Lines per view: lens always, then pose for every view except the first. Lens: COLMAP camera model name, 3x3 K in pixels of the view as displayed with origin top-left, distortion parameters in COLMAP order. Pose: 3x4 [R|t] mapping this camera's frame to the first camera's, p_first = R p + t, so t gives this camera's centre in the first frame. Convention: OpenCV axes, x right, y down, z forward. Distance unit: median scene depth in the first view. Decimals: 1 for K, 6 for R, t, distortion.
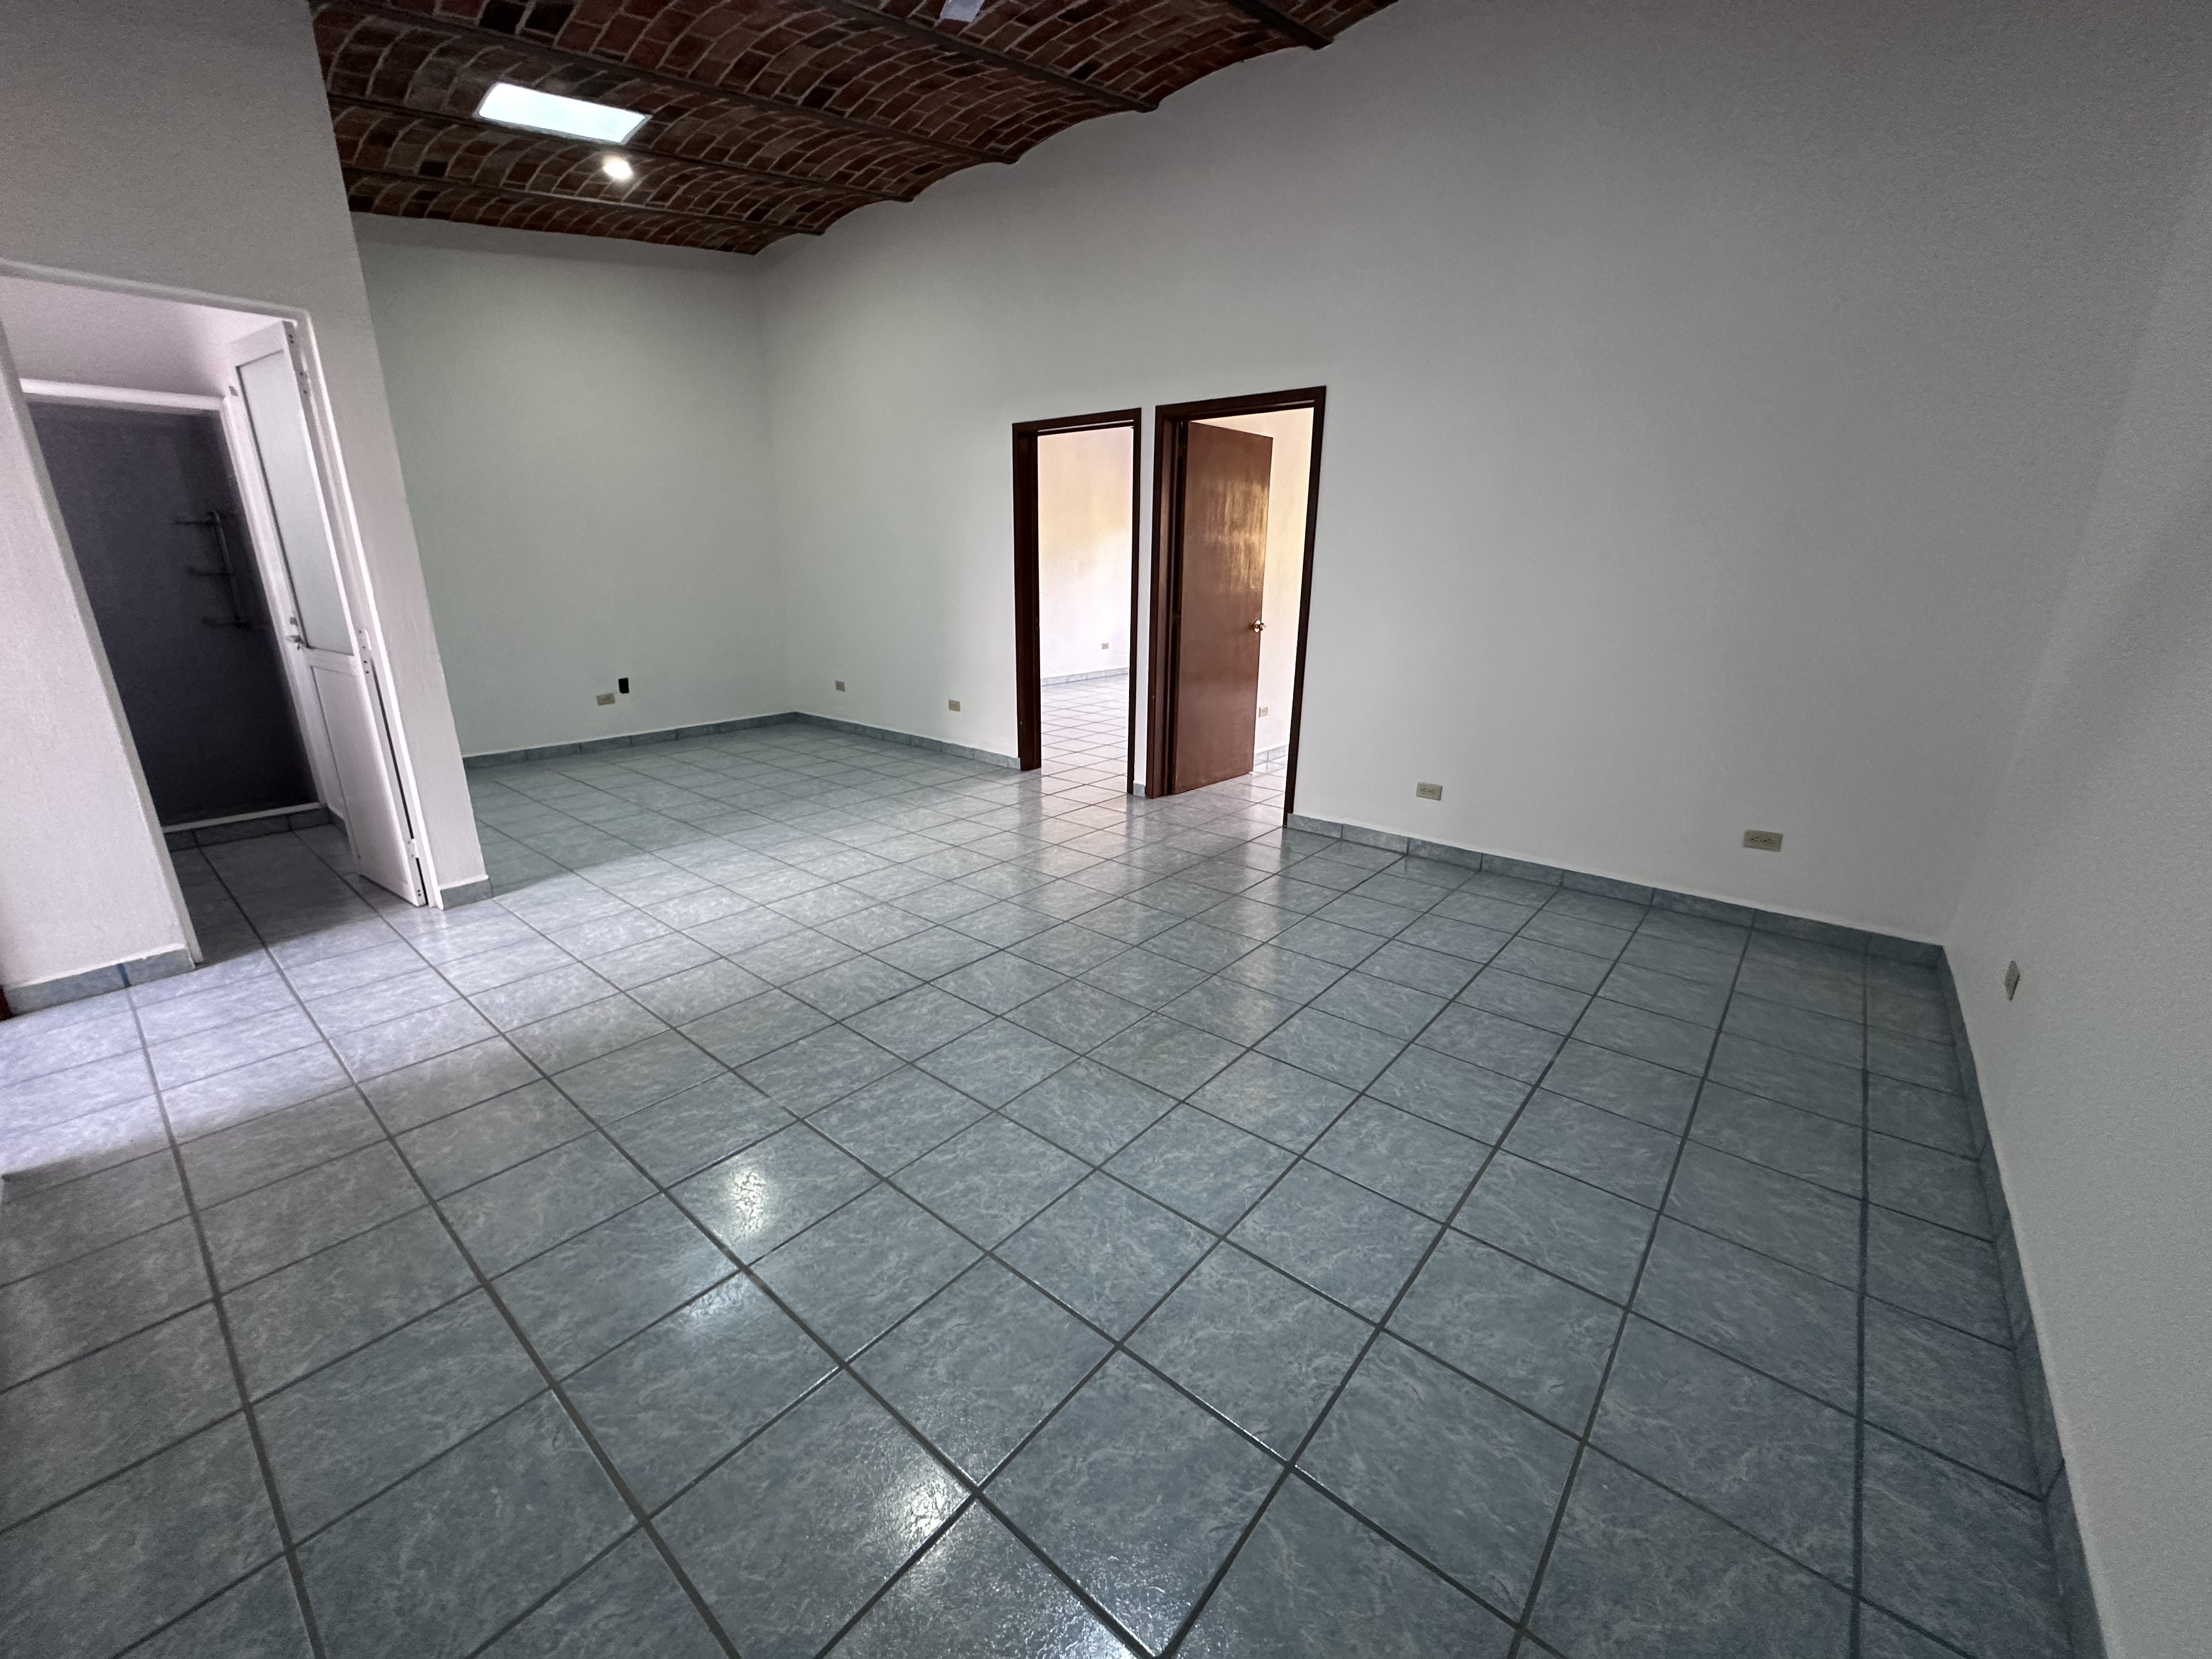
lens RADIAL K [[883.6, 0, 1090.3], [0, 883.6, 830.4], [0, 0, 1]] dist [-0.001316, 0.000302]
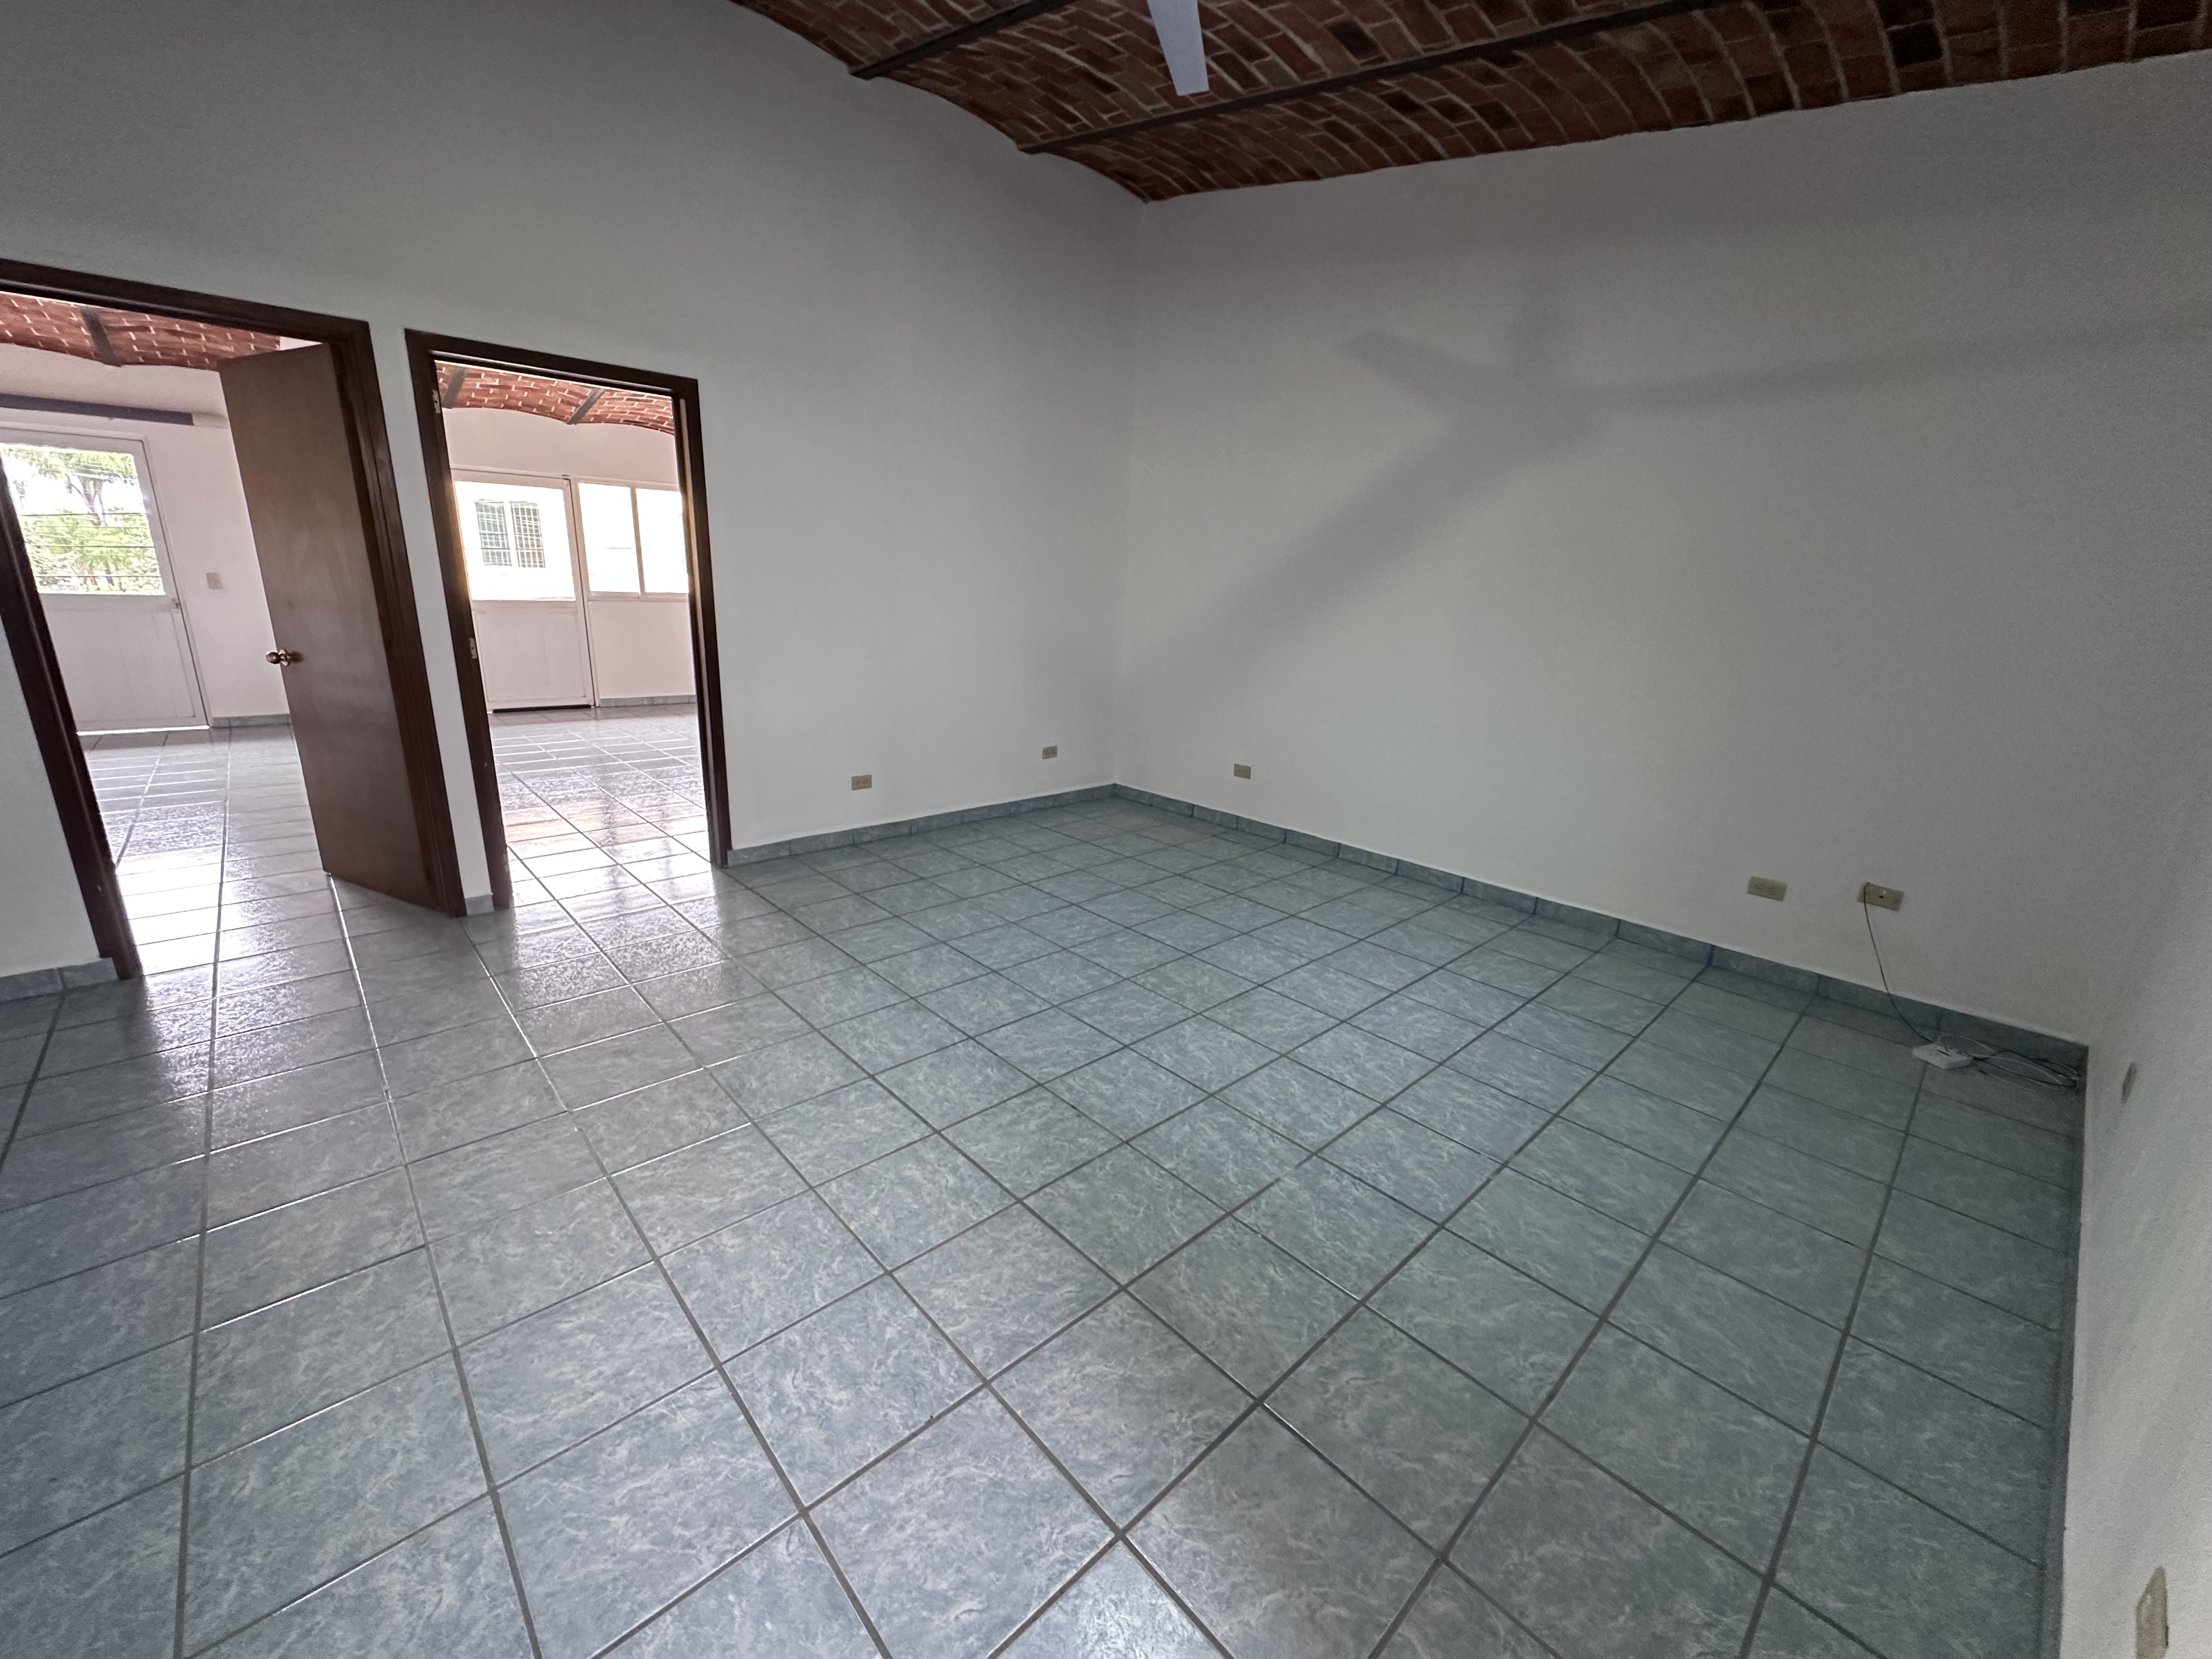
lens RADIAL K [[883.6, 0, 1109.3], [0, 883.6, 828.6], [0, 0, 1]] dist [-0.001316, 0.000302]
pose [[0.111383, -0.275578, 0.954804, -1.005052], [0.255345, 0.936462, 0.240497, -0.270972], [-0.960413, 0.217017, 0.174674, 0.793833]]
